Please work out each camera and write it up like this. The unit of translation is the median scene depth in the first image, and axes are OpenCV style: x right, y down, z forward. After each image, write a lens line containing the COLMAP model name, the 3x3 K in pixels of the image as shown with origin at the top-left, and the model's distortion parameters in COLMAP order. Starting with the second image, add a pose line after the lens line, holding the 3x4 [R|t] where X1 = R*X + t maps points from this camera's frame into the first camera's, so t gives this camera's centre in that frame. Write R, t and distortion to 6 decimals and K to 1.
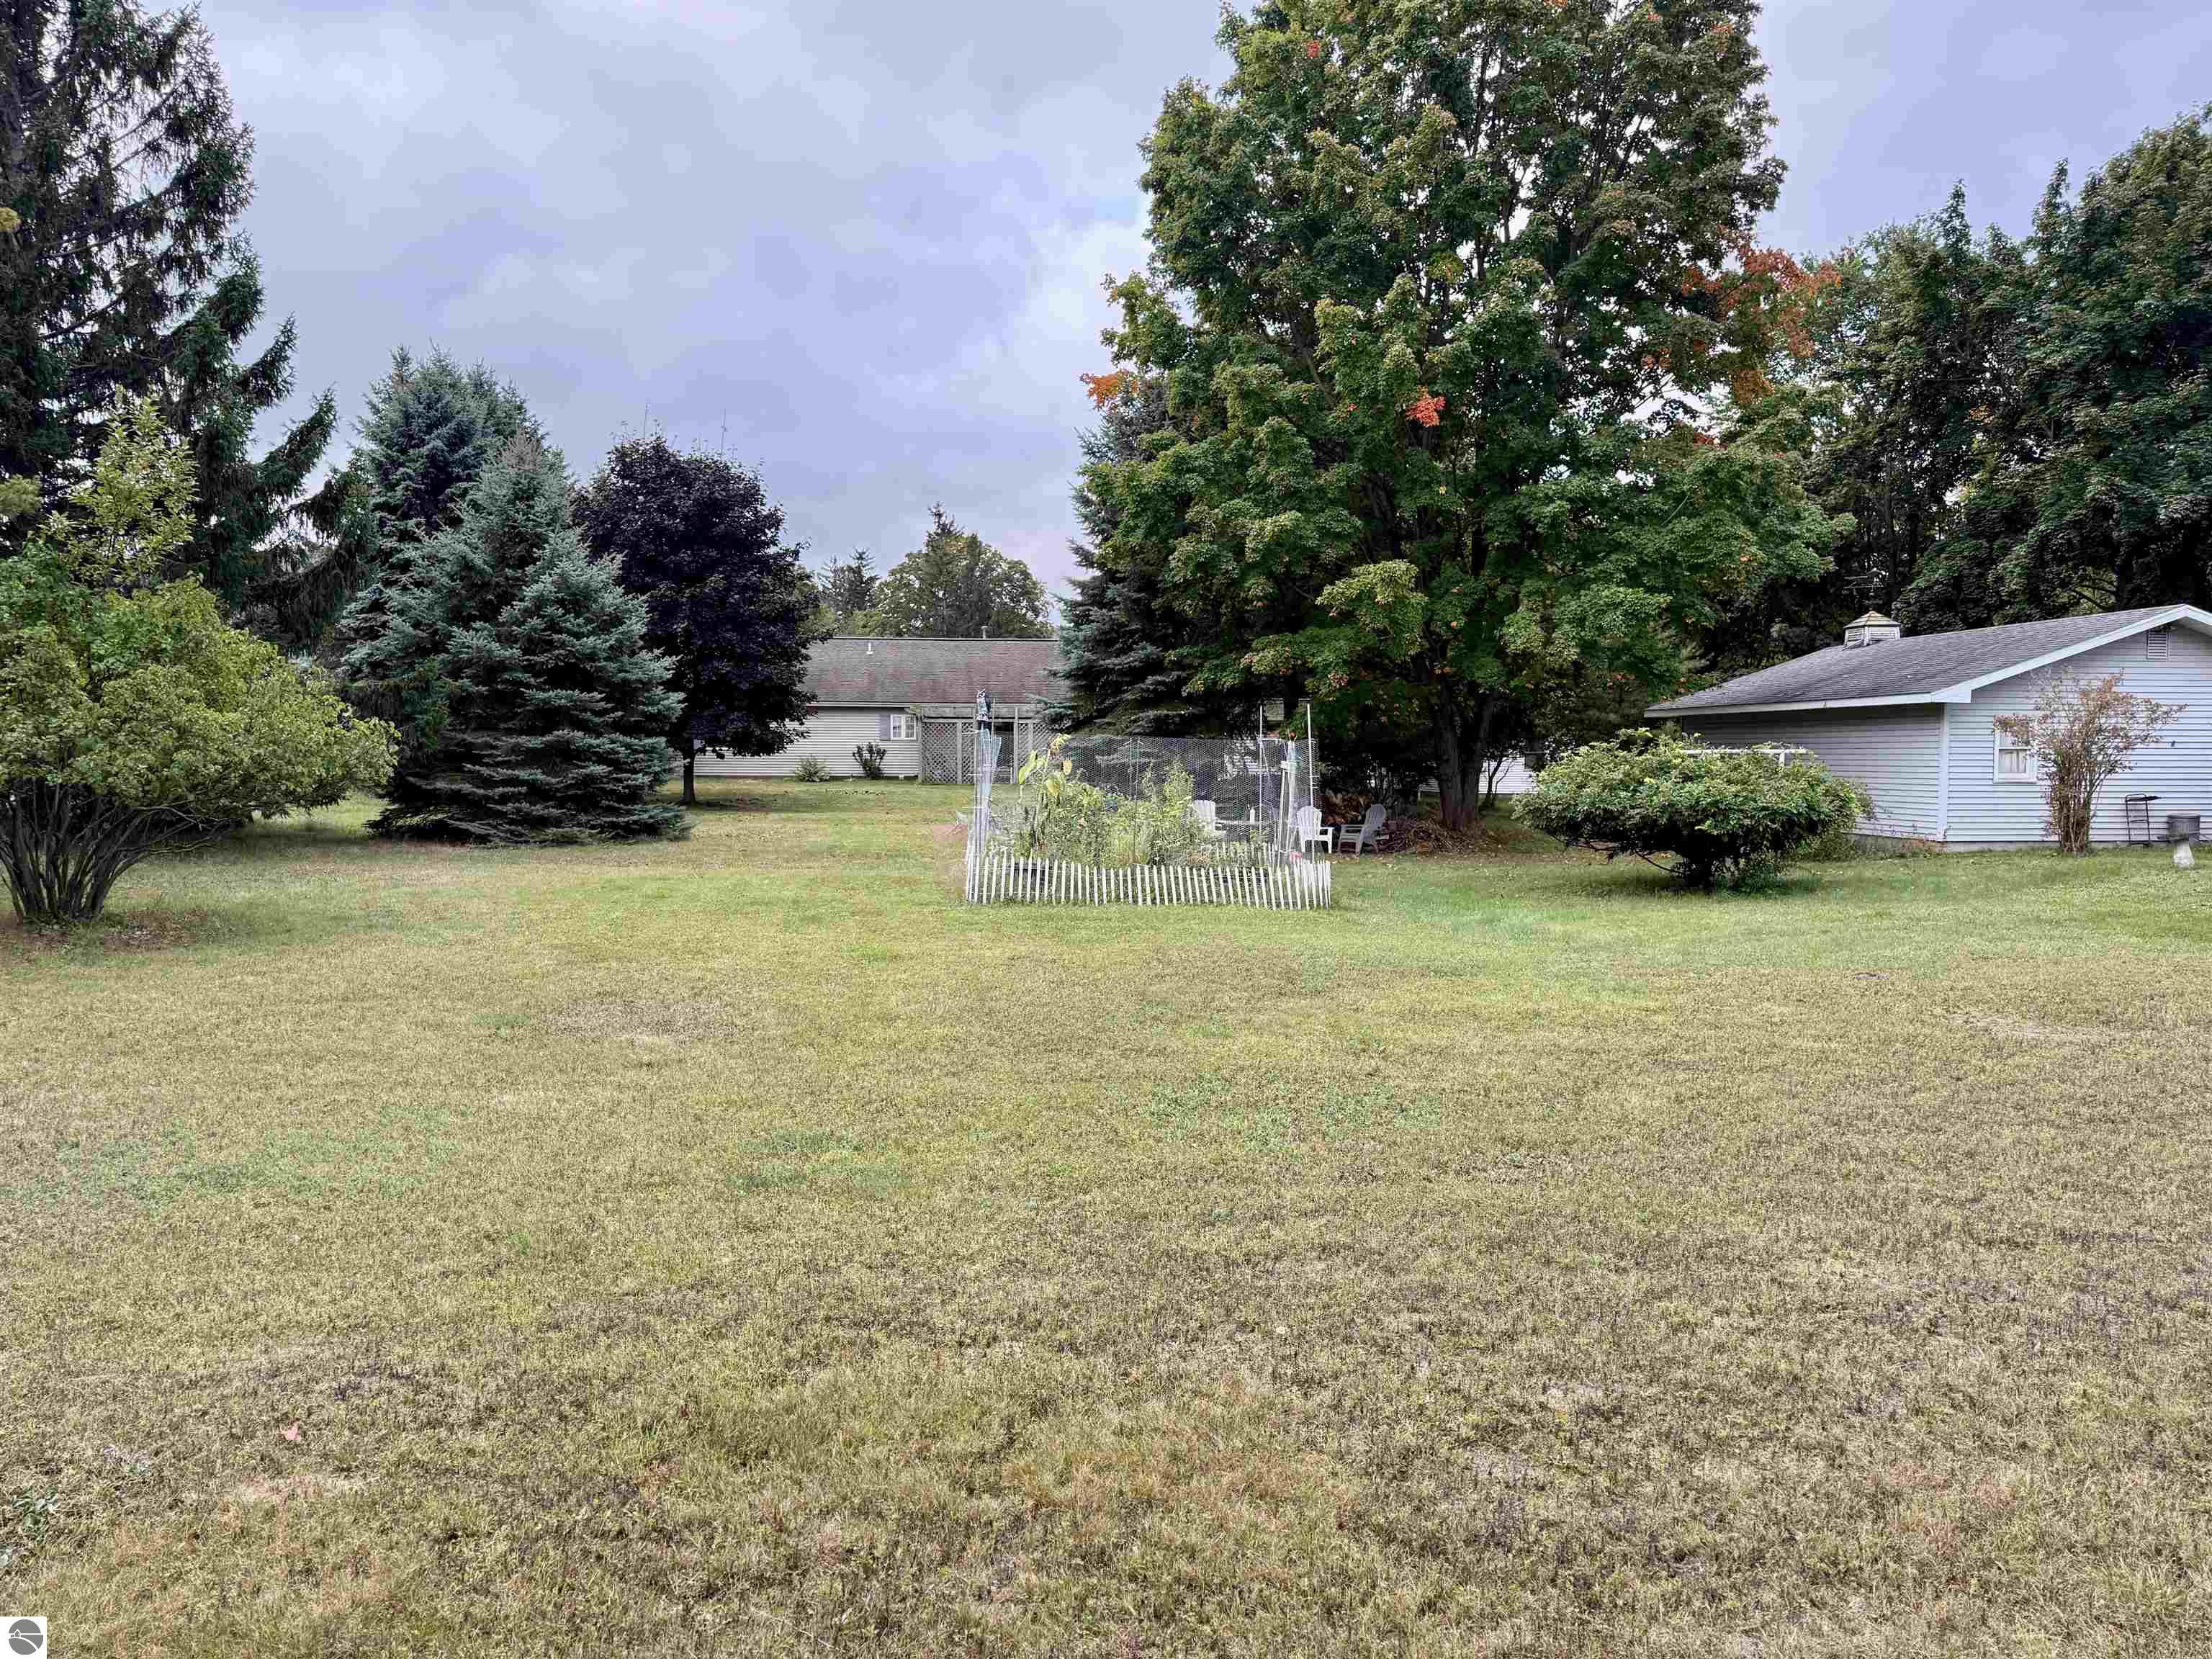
lens RADIAL K [[1526.3, 0, 1121.4], [0, 1526.3, 833.6], [0, 0, 1]] dist [0.047118, -0.065046]
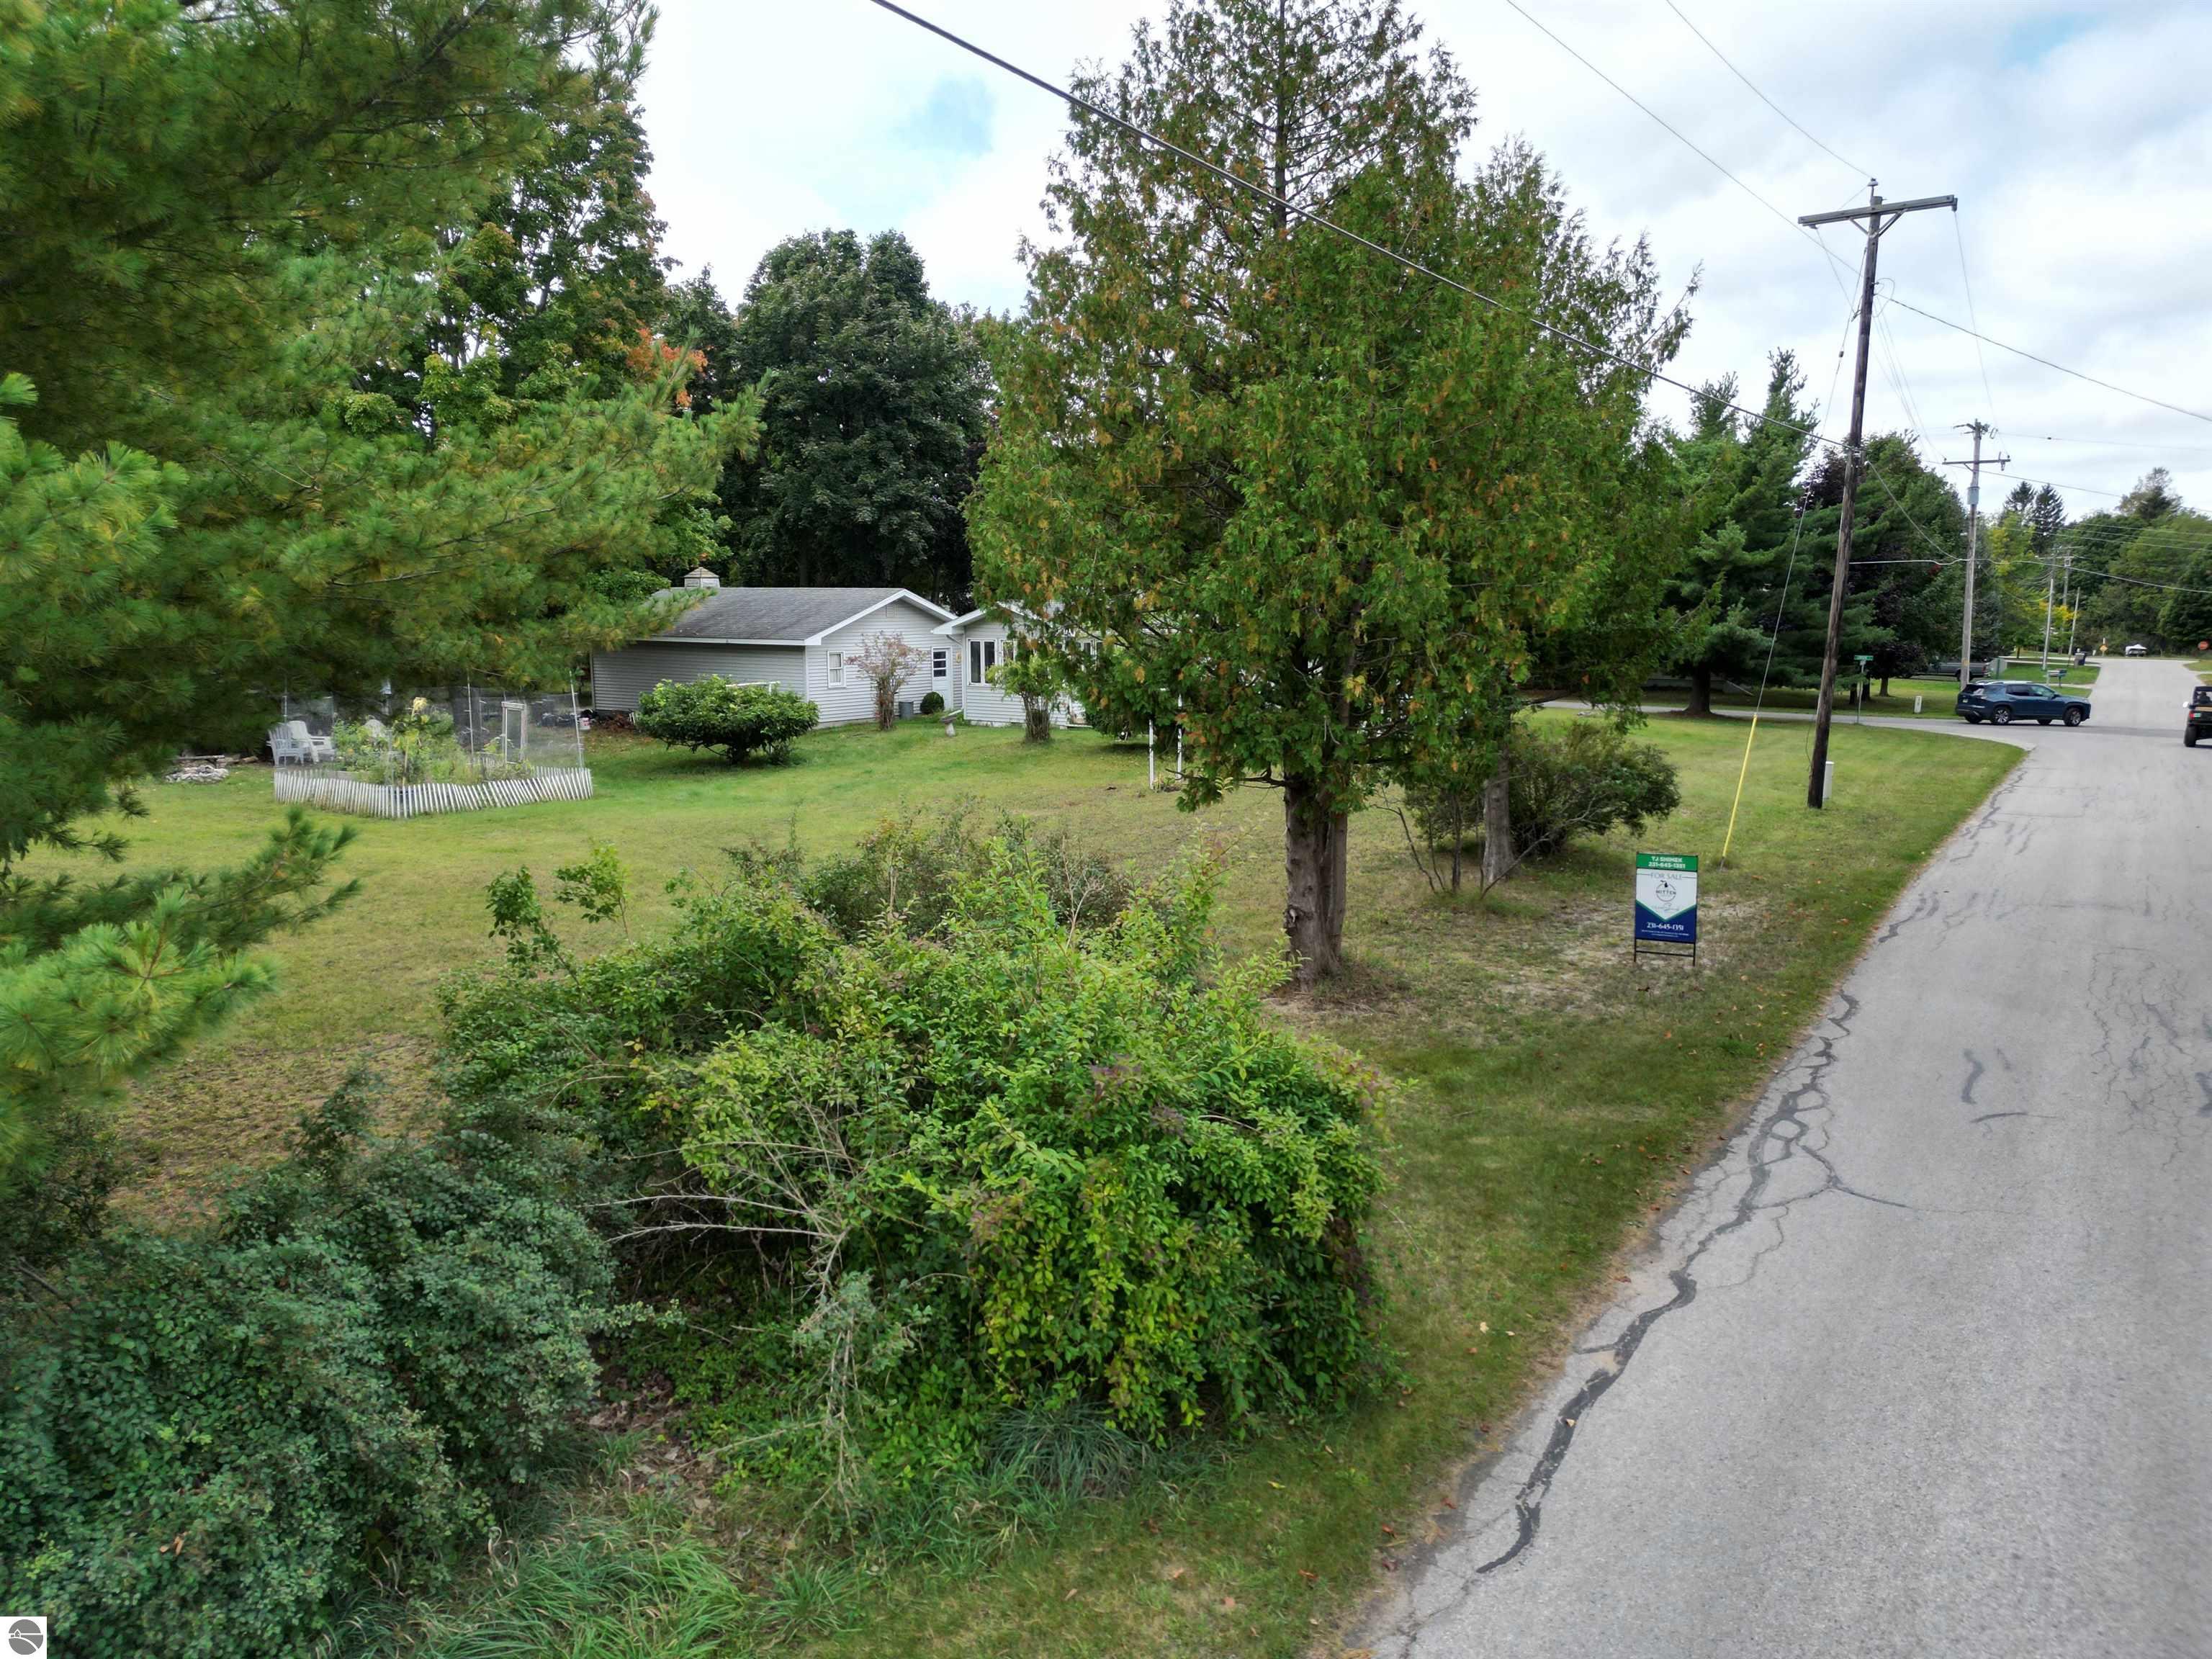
lens RADIAL K [[1500.9, 0, 1098.1], [0, 1500.9, 824.7], [0, 0, 1]] dist [0.005385, 0.000180]
pose [[0.641062, -0.113511, 0.759048, -0.497238], [0.040878, 0.992648, 0.113921, -0.054223], [-0.766400, -0.042002, 0.640990, -0.311232]]
